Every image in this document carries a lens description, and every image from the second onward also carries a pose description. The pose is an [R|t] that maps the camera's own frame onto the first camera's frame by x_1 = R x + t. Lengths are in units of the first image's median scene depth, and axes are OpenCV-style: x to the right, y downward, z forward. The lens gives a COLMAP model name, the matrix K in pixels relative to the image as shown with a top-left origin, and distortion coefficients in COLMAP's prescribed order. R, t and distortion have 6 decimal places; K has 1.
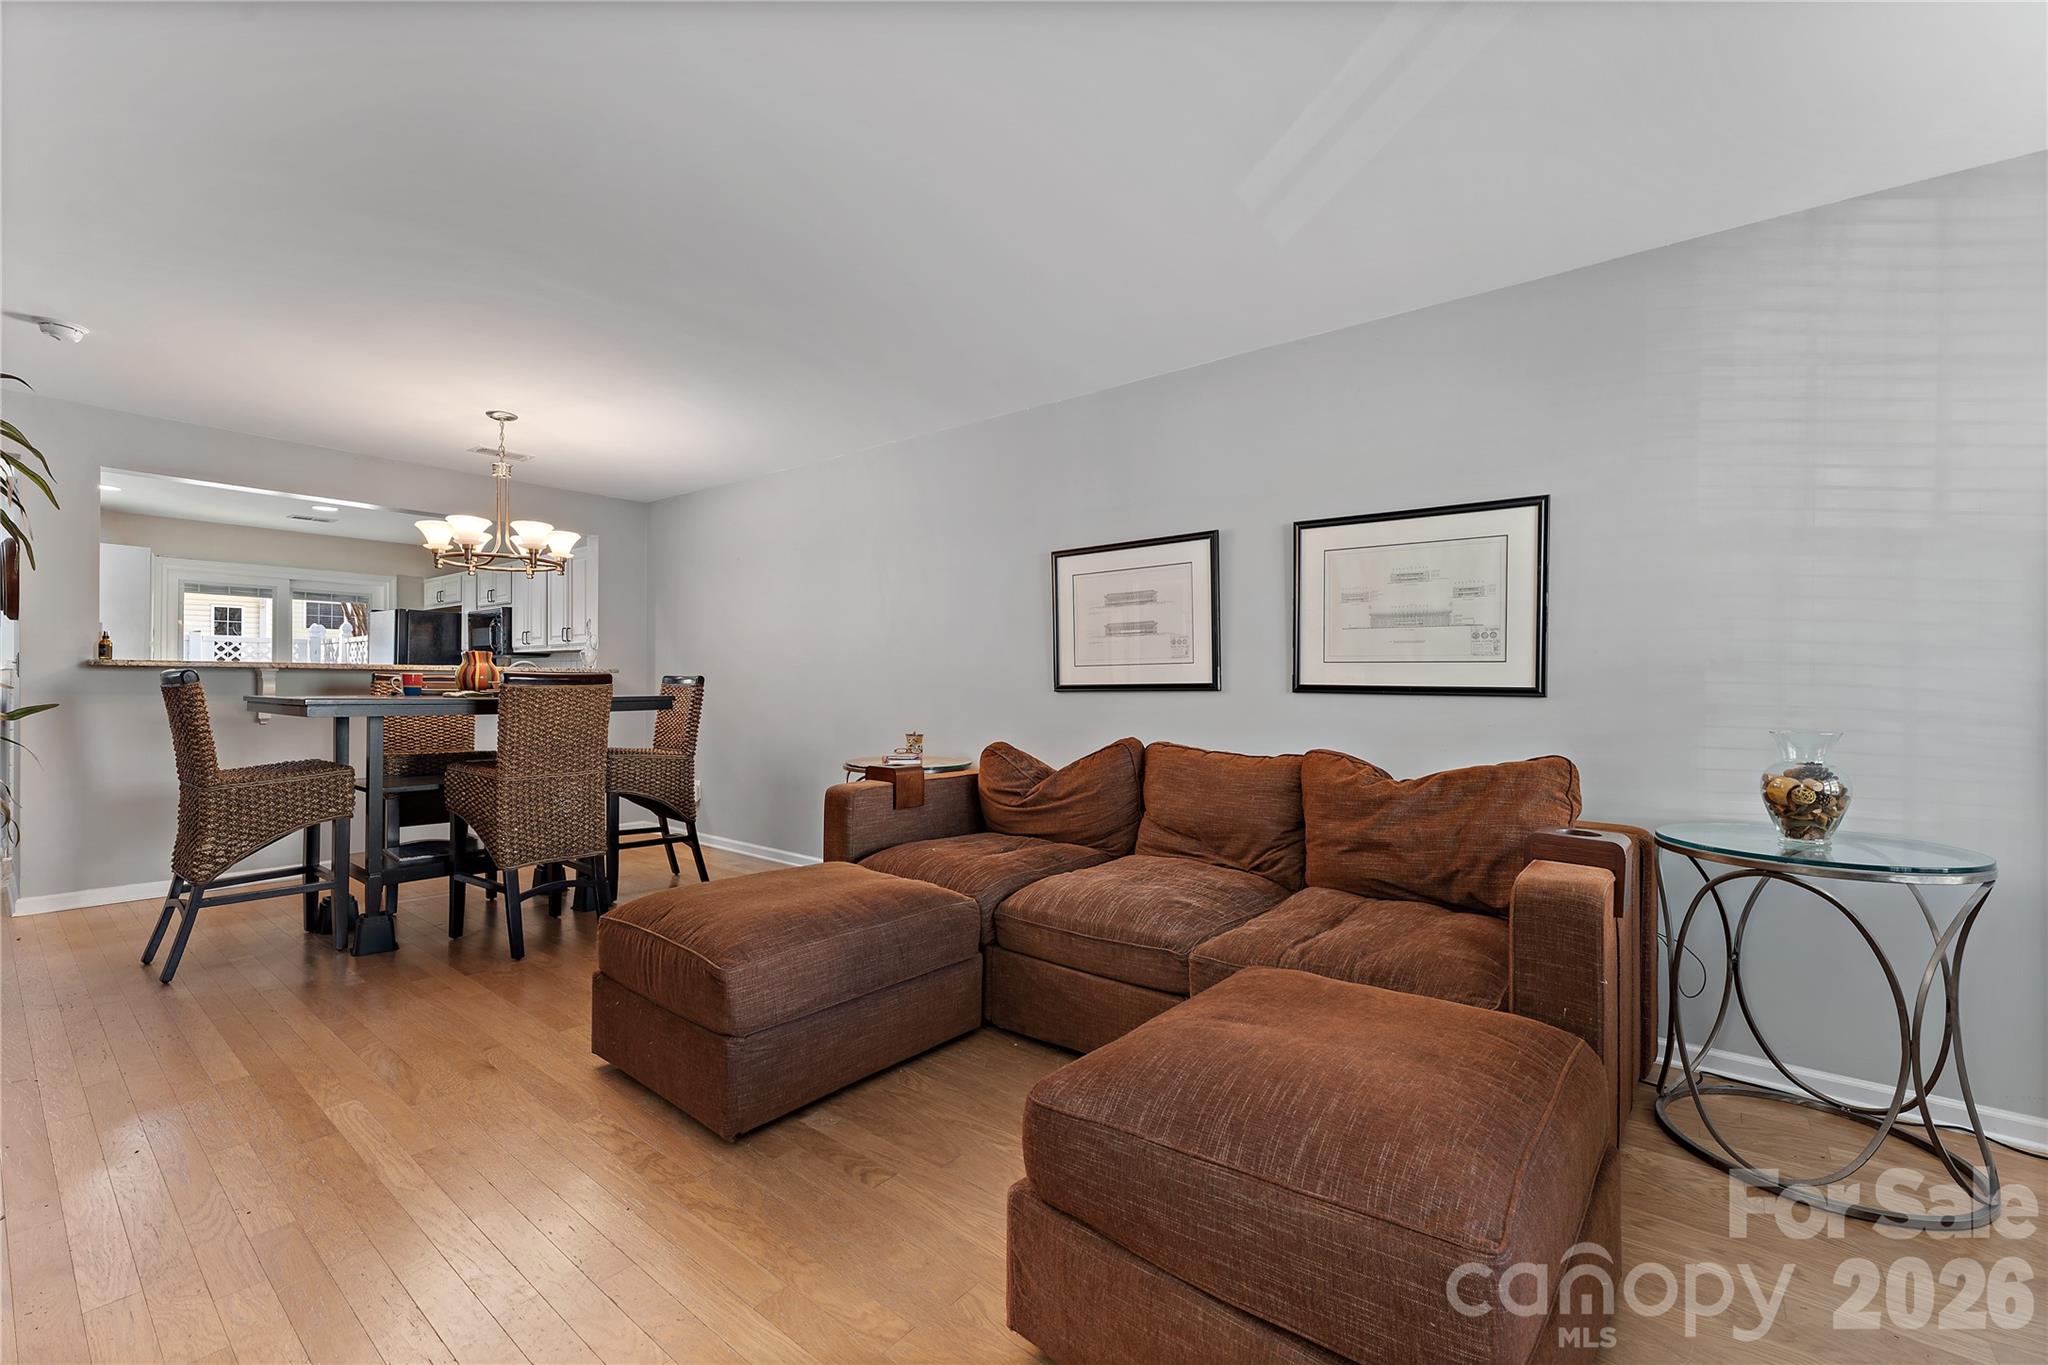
lens RADIAL K [[830.4, 0, 1022.3], [0, 830.4, 689.2], [0, 0, 1]] dist [-0.006722, -0.000004]
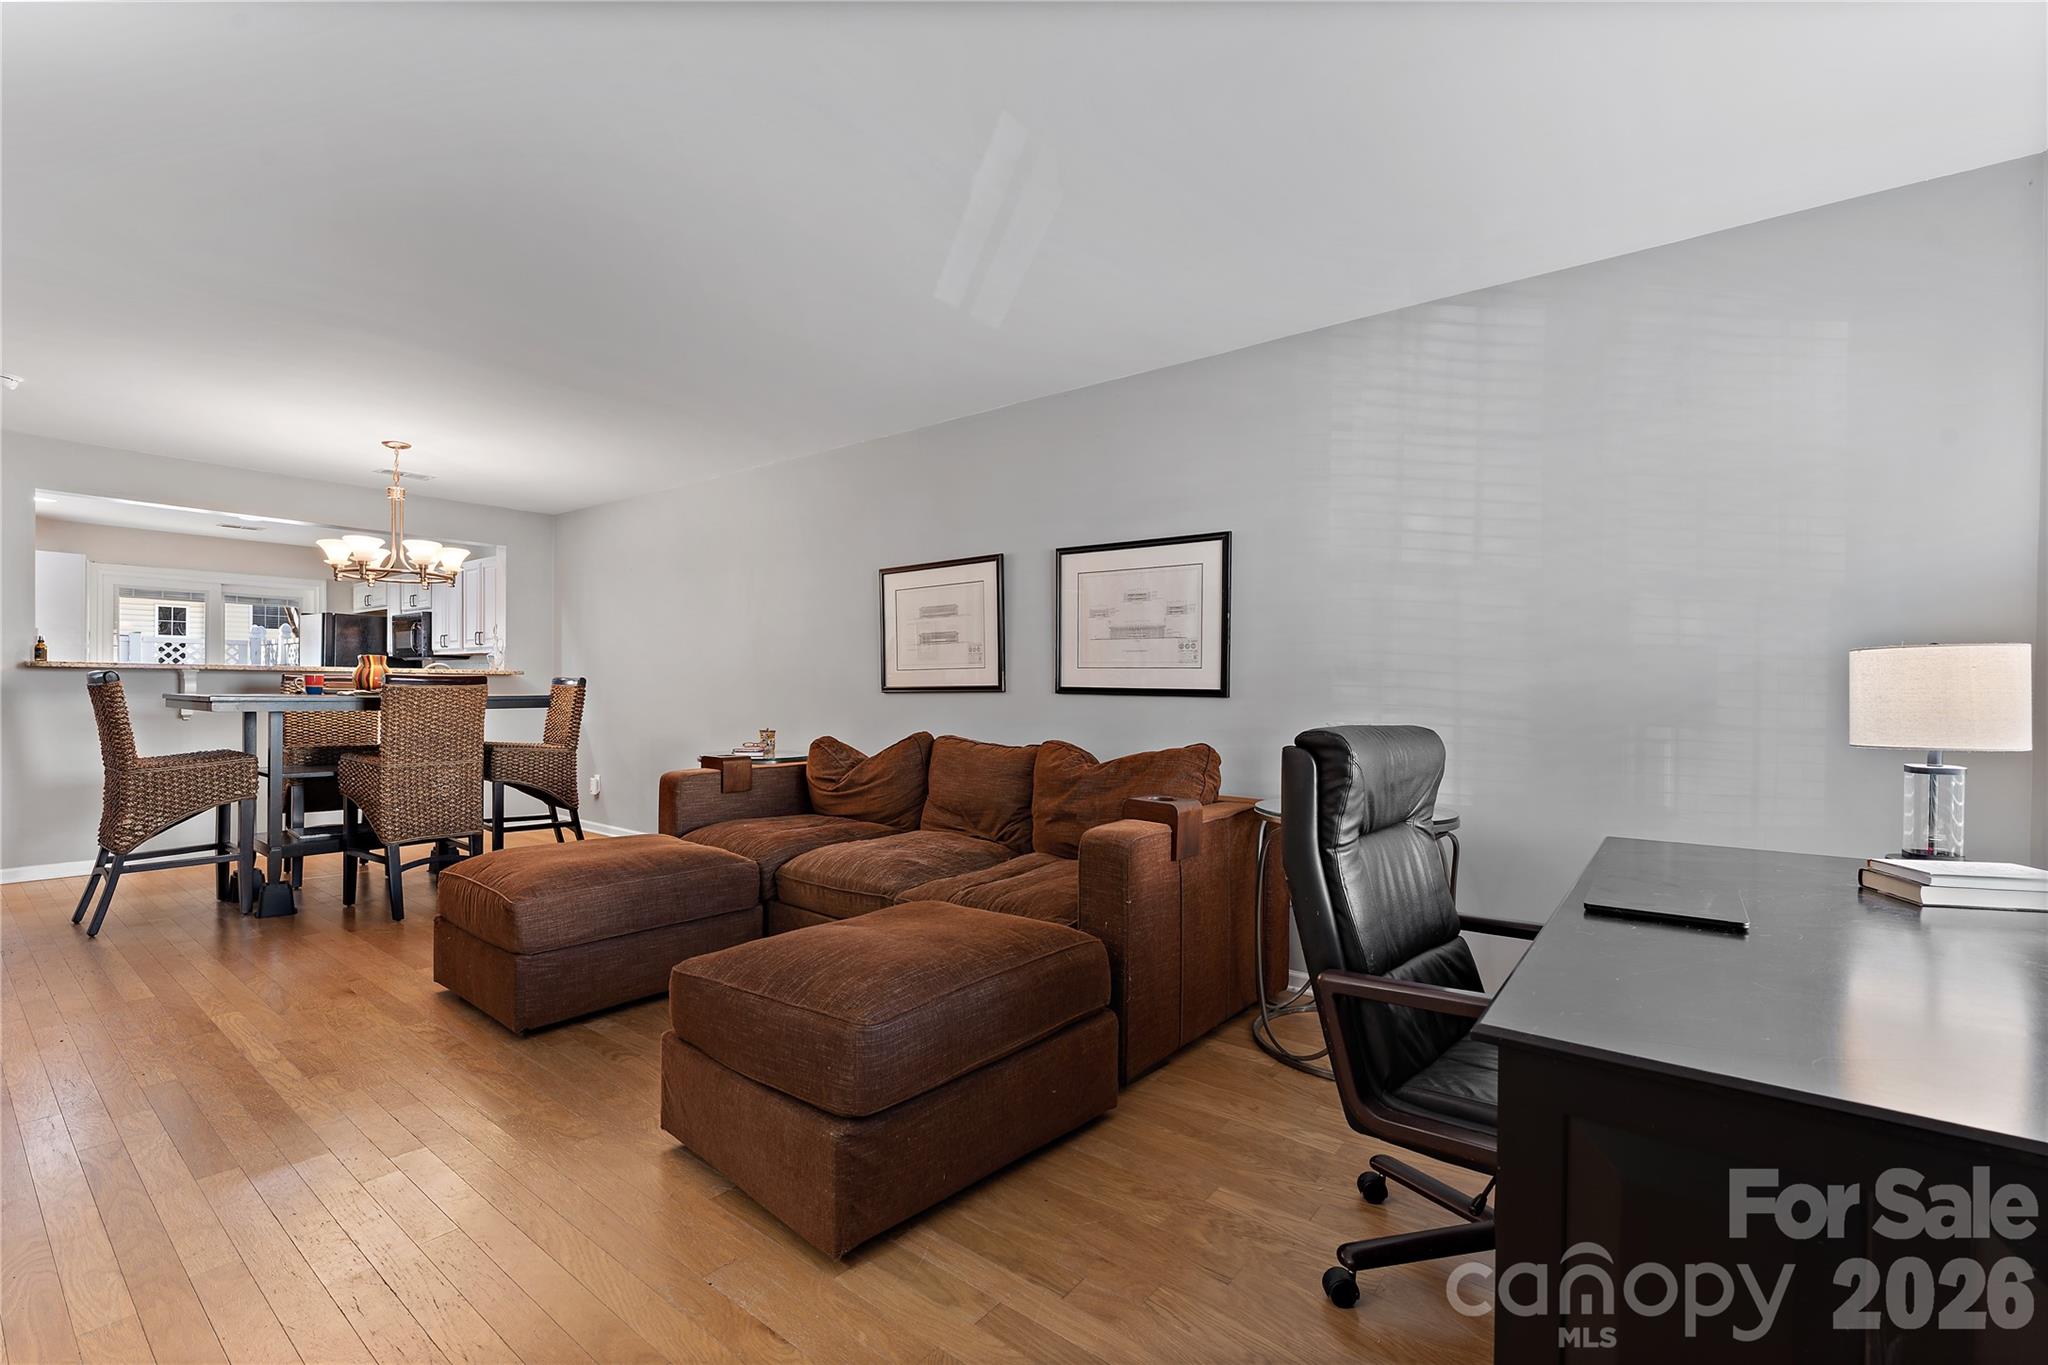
lens RADIAL K [[875.8, 0, 1034.7], [0, 875.8, 700.7], [0, 0, 1]] dist [-0.012742, 0.001831]
pose [[0.999918, 0.003271, 0.012393, 0.272751], [-0.003376, 0.999959, 0.008457, 0.003775], [-0.012365, -0.008498, 0.999887, -0.233516]]
